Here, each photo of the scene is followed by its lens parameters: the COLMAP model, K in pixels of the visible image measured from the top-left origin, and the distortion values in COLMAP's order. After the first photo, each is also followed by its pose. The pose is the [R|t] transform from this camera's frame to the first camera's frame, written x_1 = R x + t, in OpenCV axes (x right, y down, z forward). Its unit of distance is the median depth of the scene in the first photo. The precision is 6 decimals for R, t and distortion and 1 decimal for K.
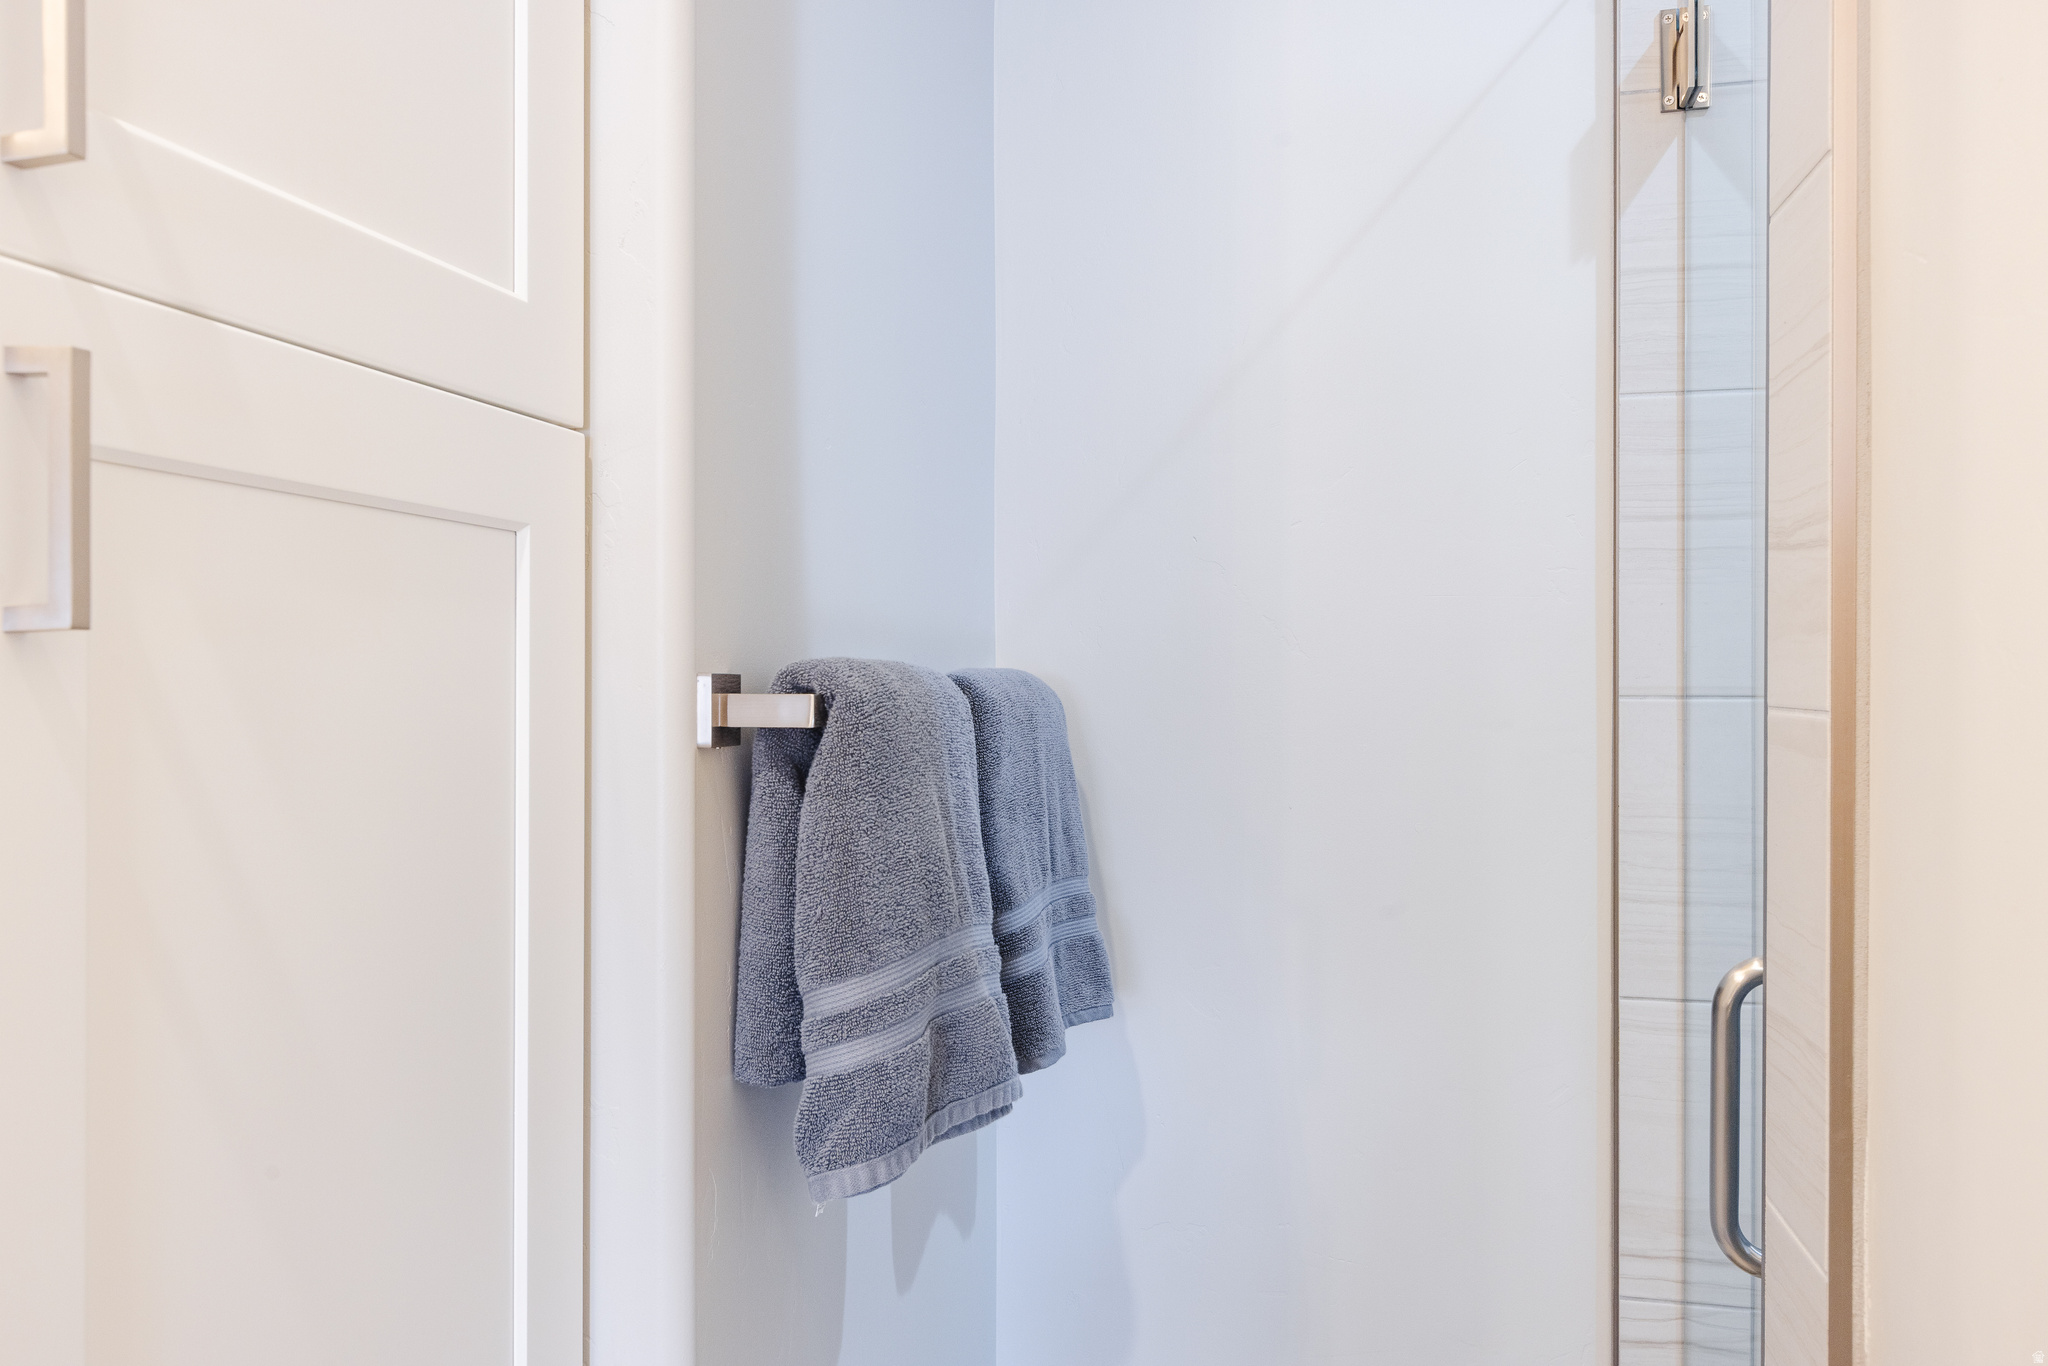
lens RADIAL K [[1576.7, 0, 1022.4], [0, 1576.7, 685.5], [0, 0, 1]] dist [0.000091, 0.000057]
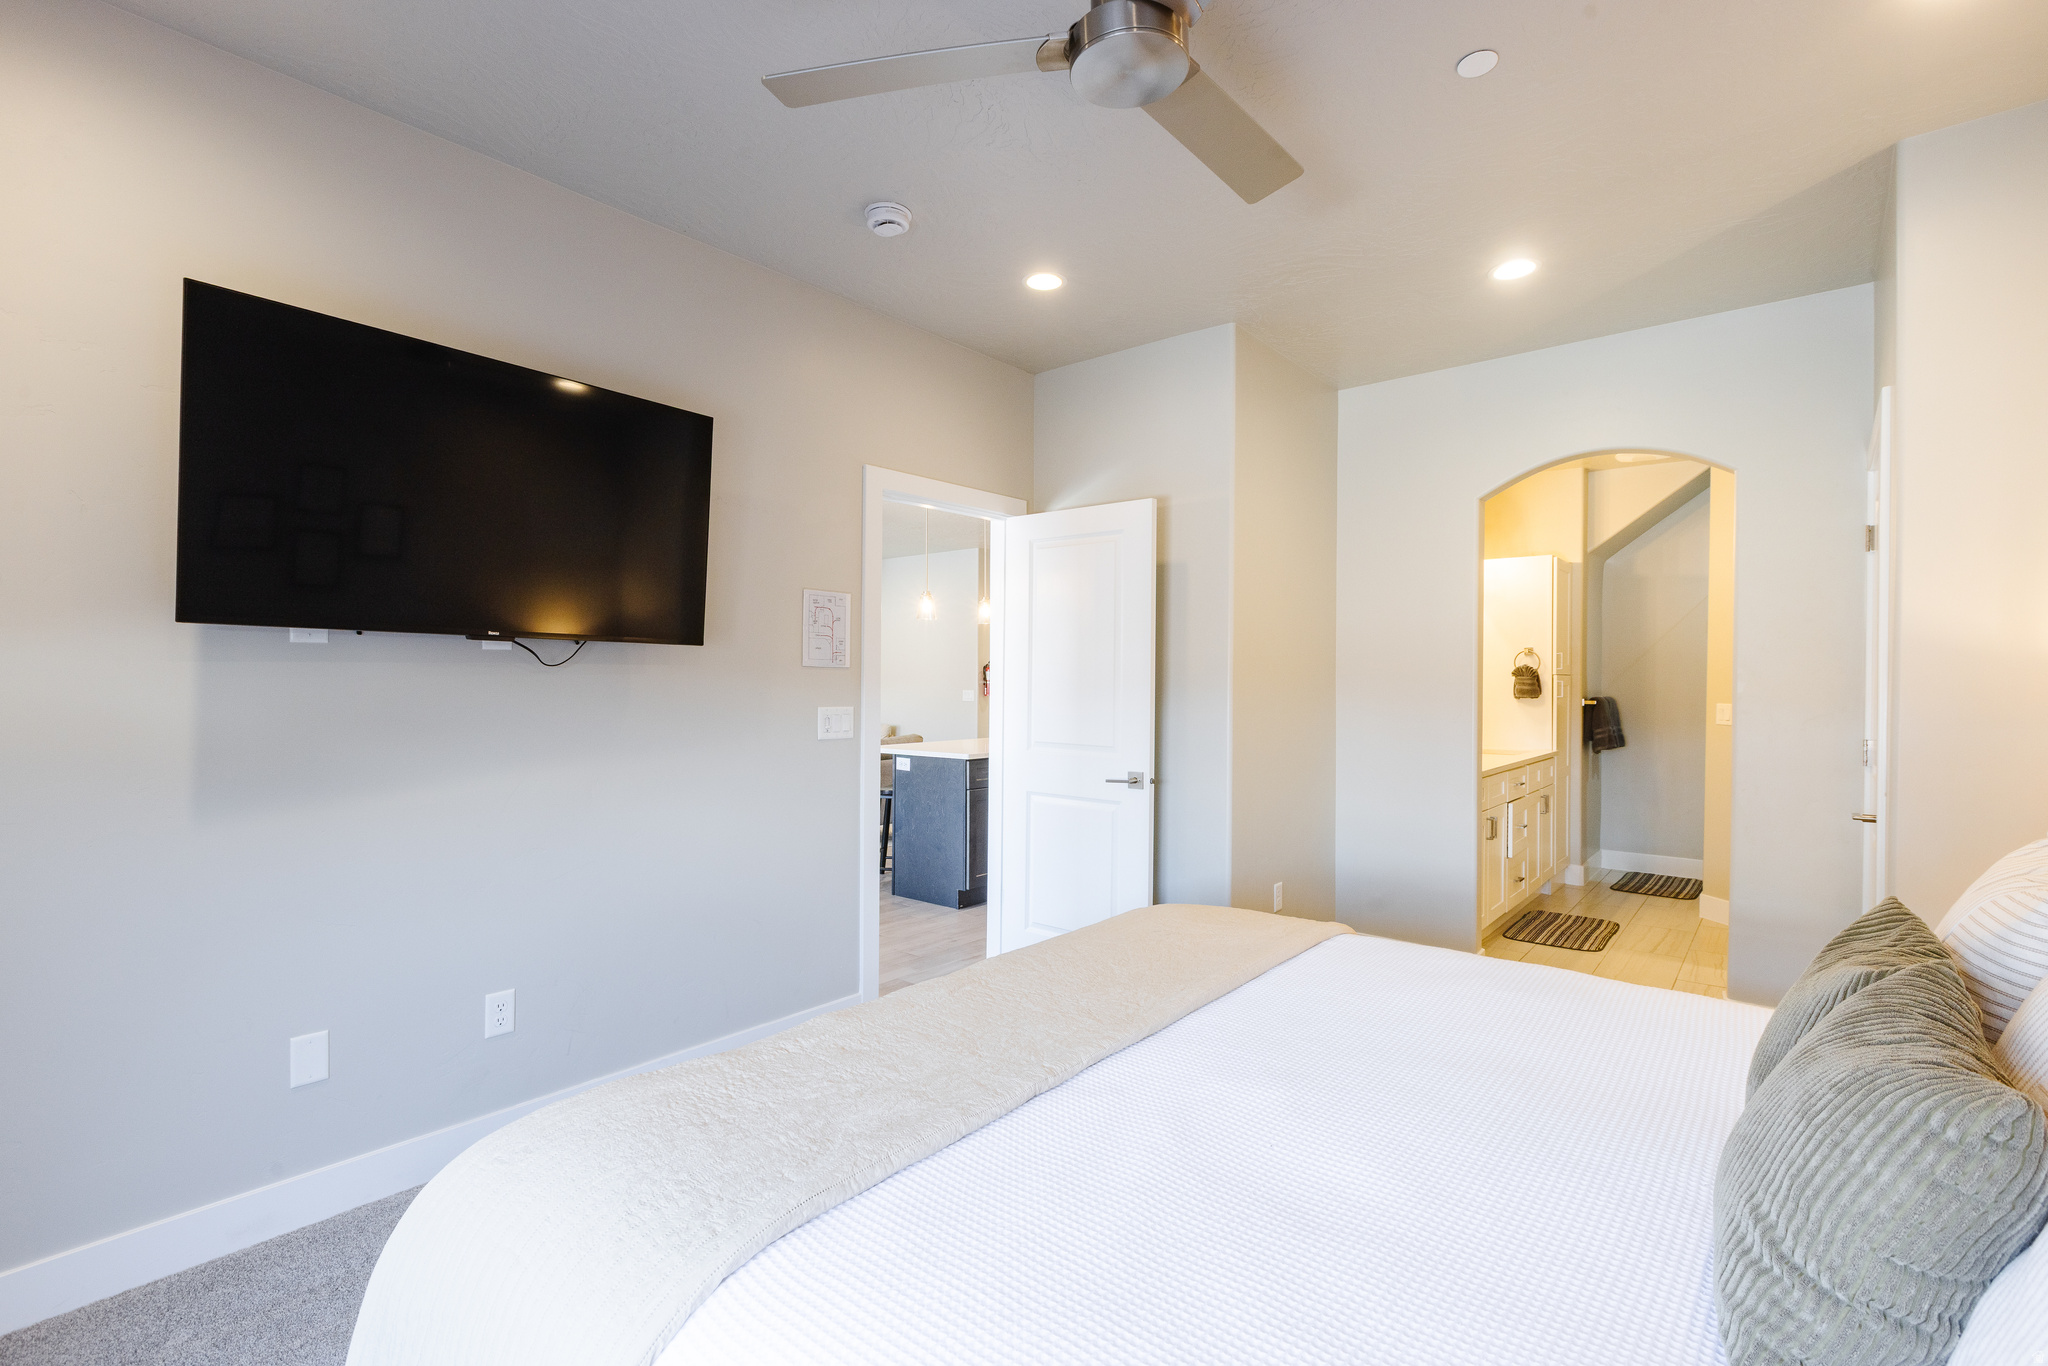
lens RADIAL K [[937.5, 0, 1014.7], [0, 937.5, 680.2], [0, 0, 1]] dist [0.003684, -0.000912]
pose [[0.894464, 0.003420, -0.447127, -0.719182], [-0.001703, 0.999990, 0.004243, -0.132013], [0.447137, -0.003034, 0.894461, -5.586979]]
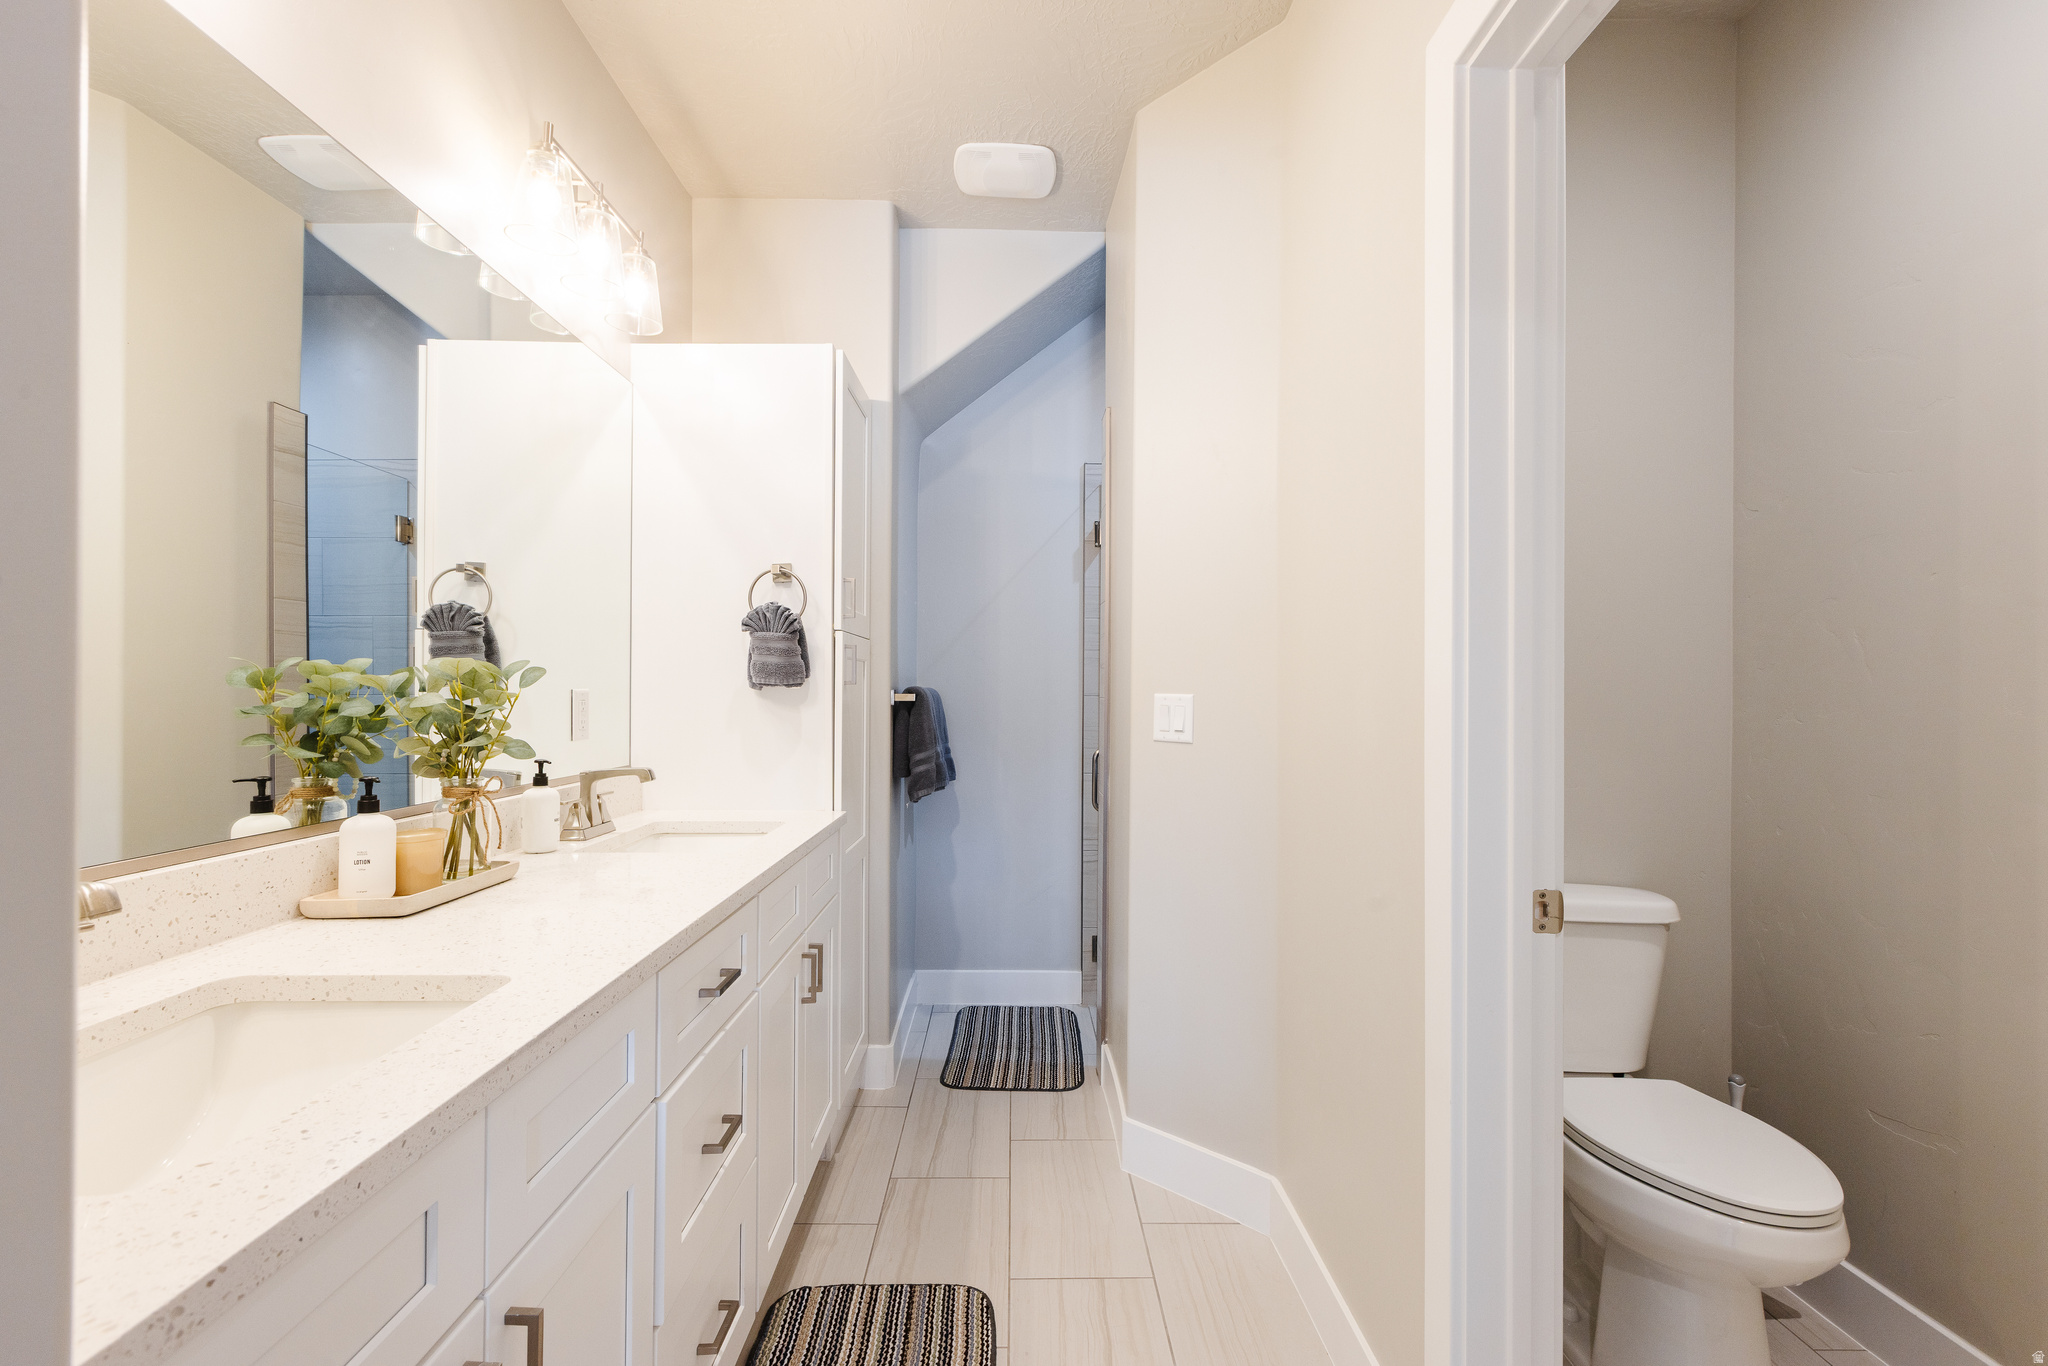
lens RADIAL K [[937.5, 0, 1022.1], [0, 937.5, 688.3], [0, 0, 1]] dist [0.003684, -0.000912]
pose [[0.971297, 0.002989, 0.237852, -0.466493], [-0.002636, 0.999995, -0.001803, -0.006721], [-0.237856, 0.001124, 0.971300, -1.753955]]
